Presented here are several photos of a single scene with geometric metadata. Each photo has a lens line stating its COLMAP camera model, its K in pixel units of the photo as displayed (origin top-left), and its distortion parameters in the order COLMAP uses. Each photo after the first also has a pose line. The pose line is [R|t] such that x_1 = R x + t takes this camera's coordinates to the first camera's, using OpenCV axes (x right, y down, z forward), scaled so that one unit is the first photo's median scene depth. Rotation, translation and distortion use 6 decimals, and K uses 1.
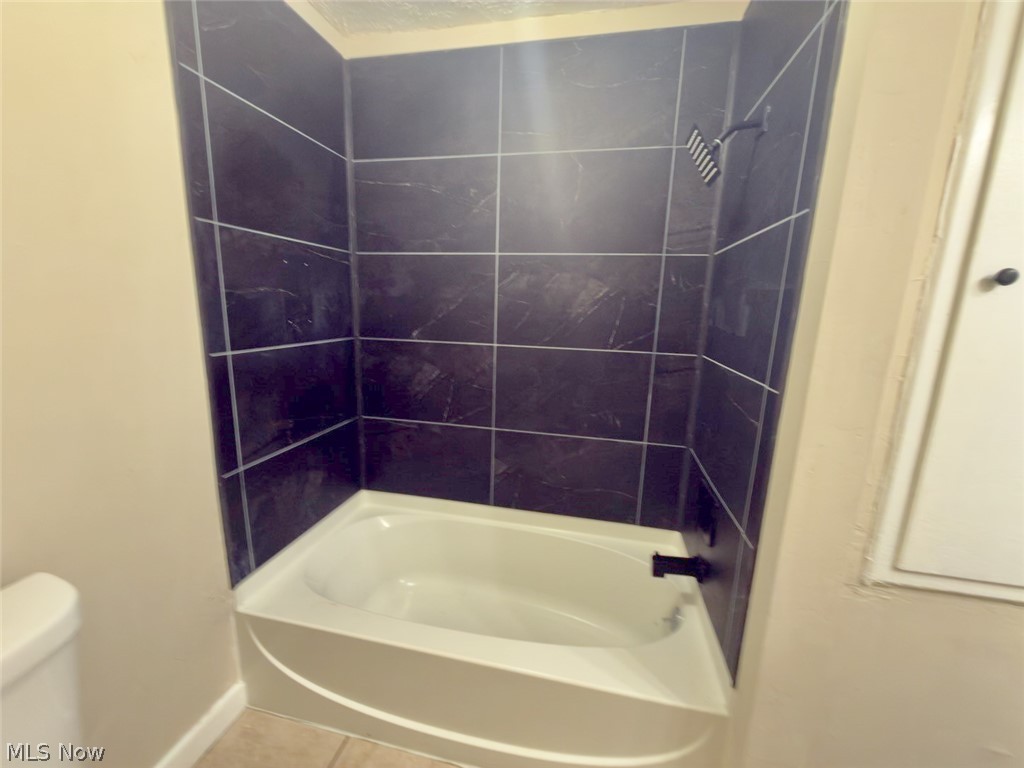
lens RADIAL K [[407.3, 0, 513.2], [0, 407.3, 383.5], [0, 0, 1]] dist [-0.000700, -0.000015]
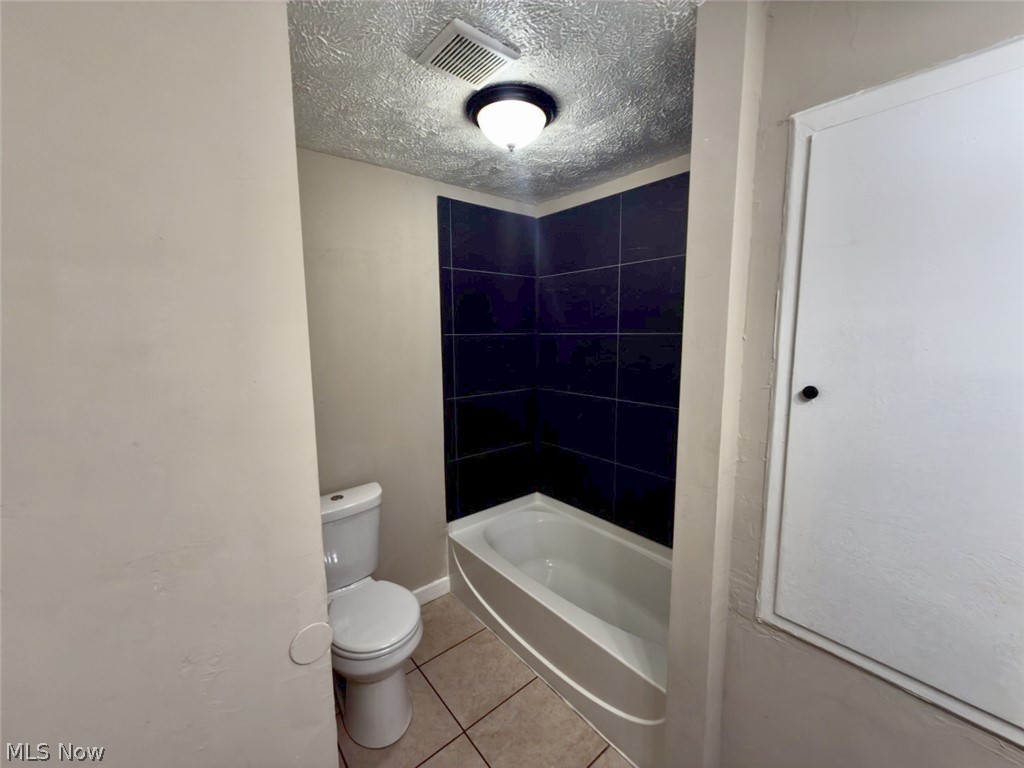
lens RADIAL K [[410.0, 0, 512.0], [0, 410.0, 384.0], [0, 0, 1]] dist [-0.000369, 0.000018]
pose [[0.783202, 0.042292, -0.620327, 0.665689], [-0.086298, 0.995422, -0.041091, -0.078107], [0.615749, 0.085715, 0.783266, -0.341268]]
